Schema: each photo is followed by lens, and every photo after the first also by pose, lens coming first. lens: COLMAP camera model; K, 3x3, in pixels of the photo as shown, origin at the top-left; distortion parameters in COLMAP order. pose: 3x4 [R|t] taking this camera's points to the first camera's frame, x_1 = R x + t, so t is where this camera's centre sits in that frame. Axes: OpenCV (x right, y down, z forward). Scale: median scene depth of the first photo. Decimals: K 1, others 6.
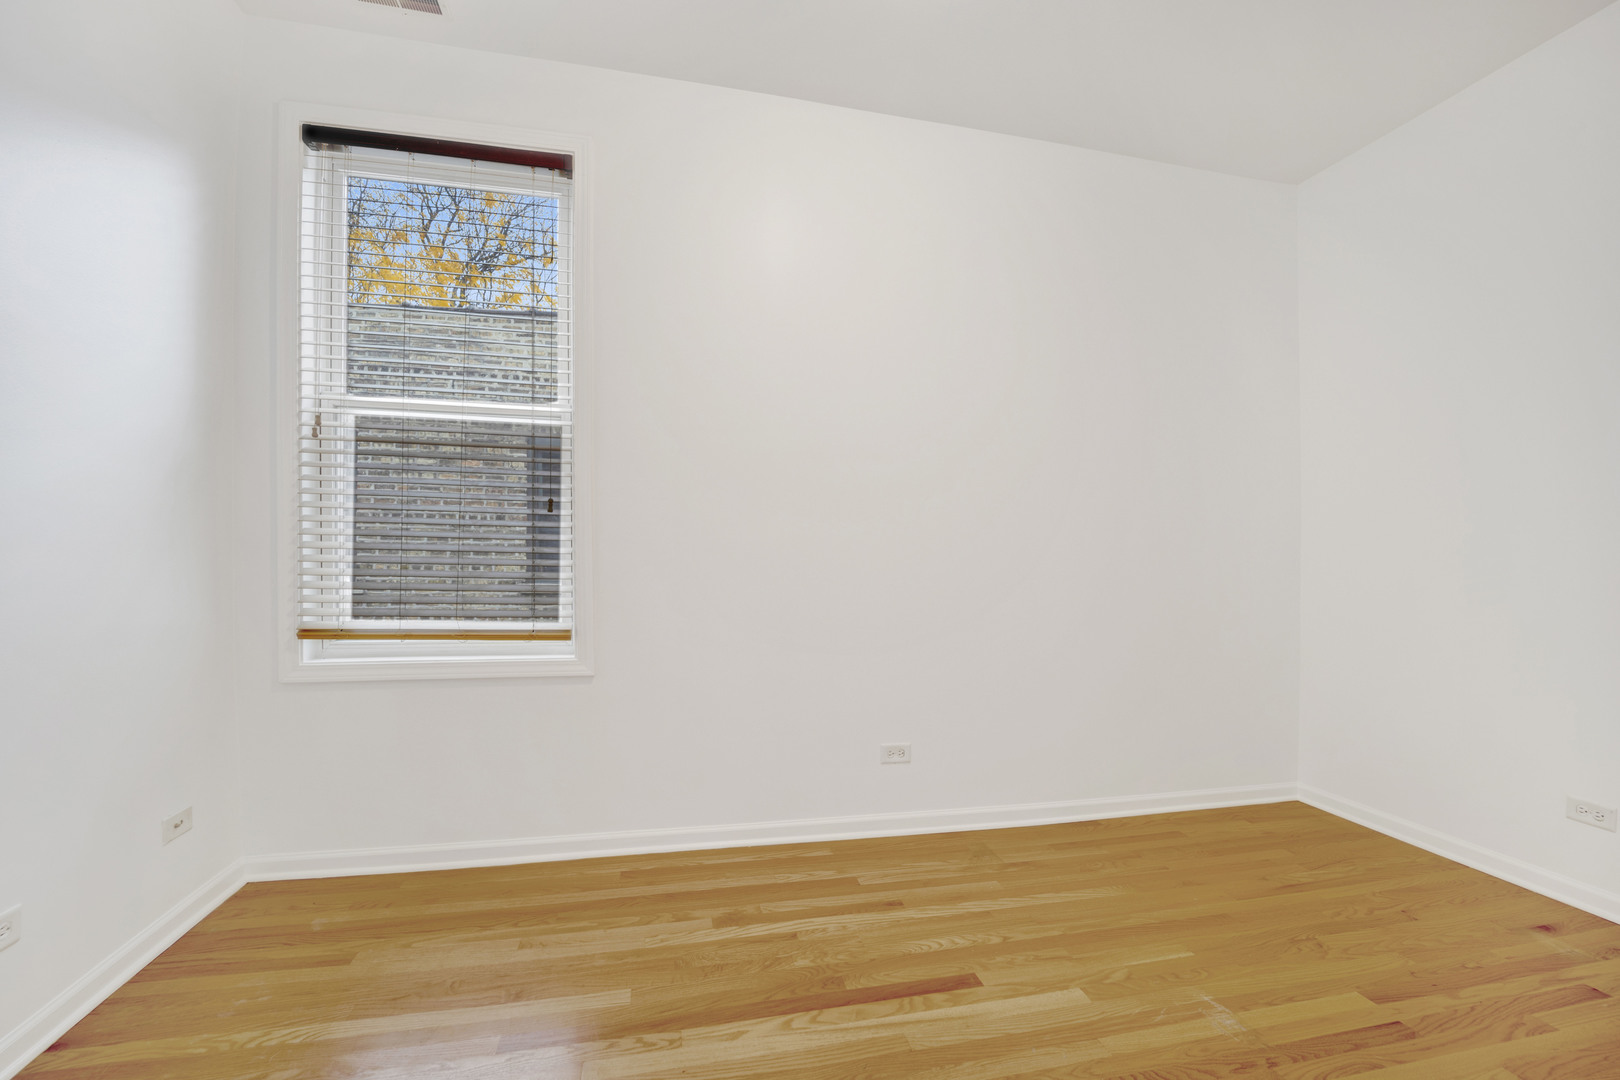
lens RADIAL K [[692.8, 0, 795.3], [0, 692.8, 534.9], [0, 0, 1]] dist [-0.020951, -0.000815]
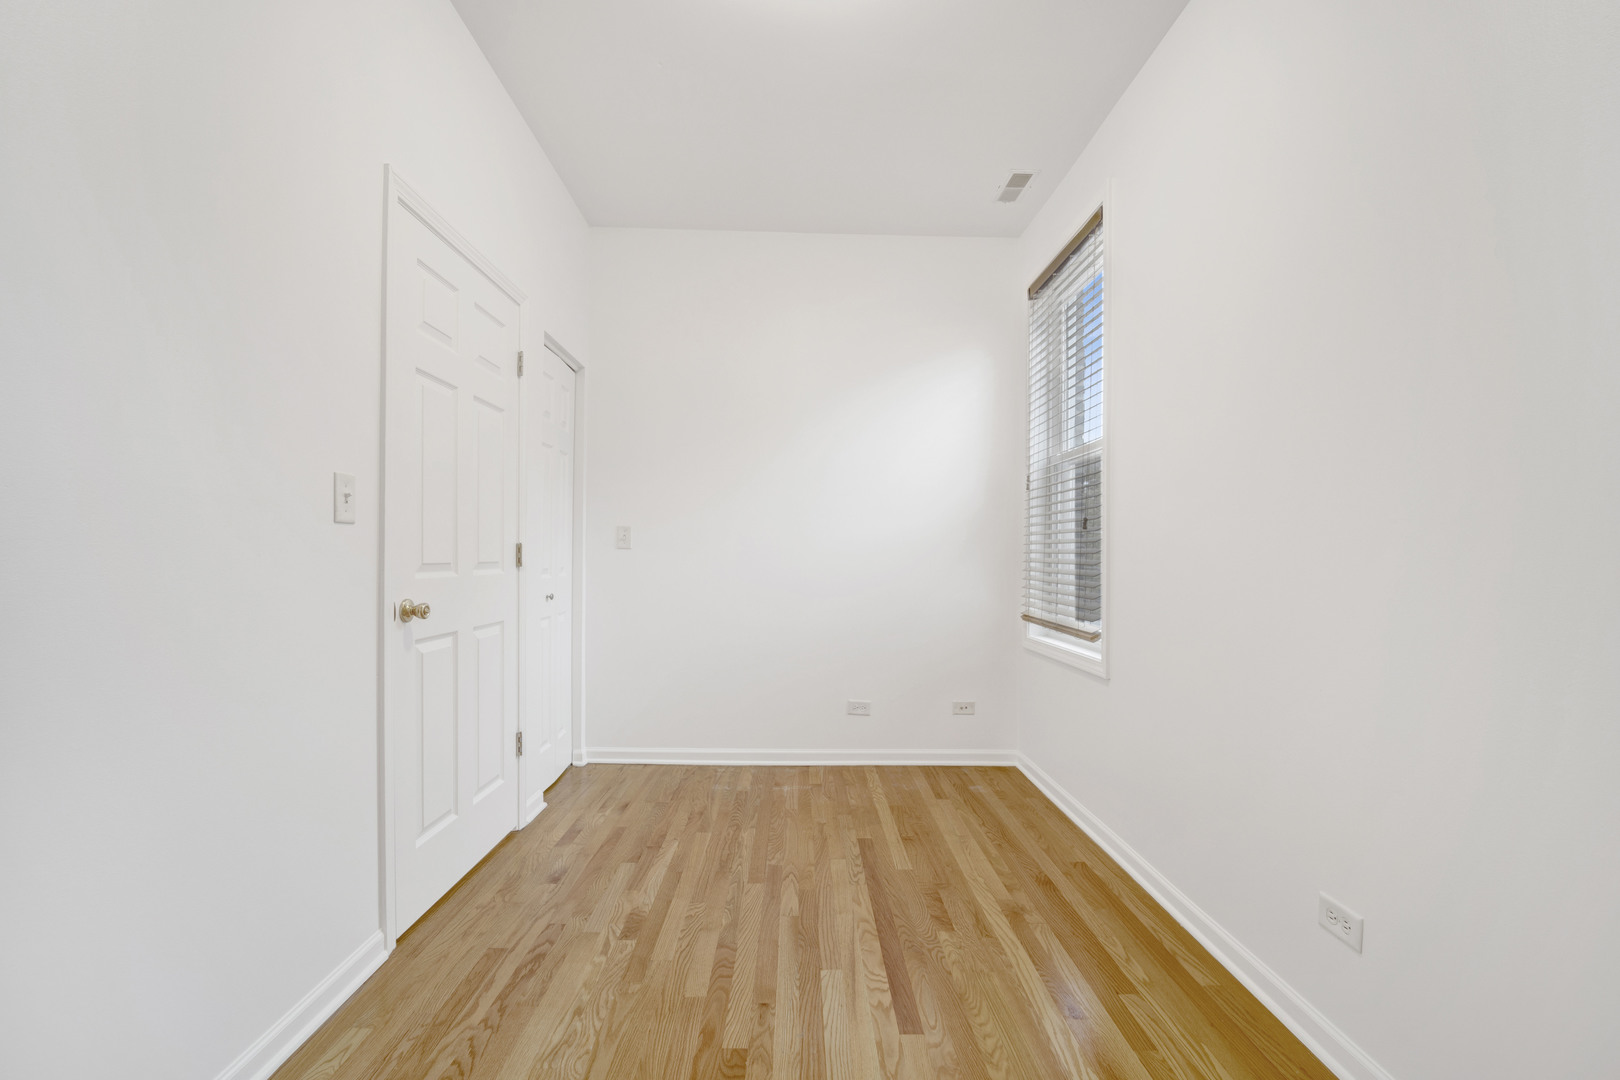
lens RADIAL K [[692.8, 0, 795.3], [0, 692.8, 534.9], [0, 0, 1]] dist [-0.020951, -0.000815]
pose [[-0.206894, -0.048104, -0.977180, 1.056379], [0.001518, 0.998774, -0.049489, 0.040508], [0.978362, -0.011722, -0.206567, 0.919658]]
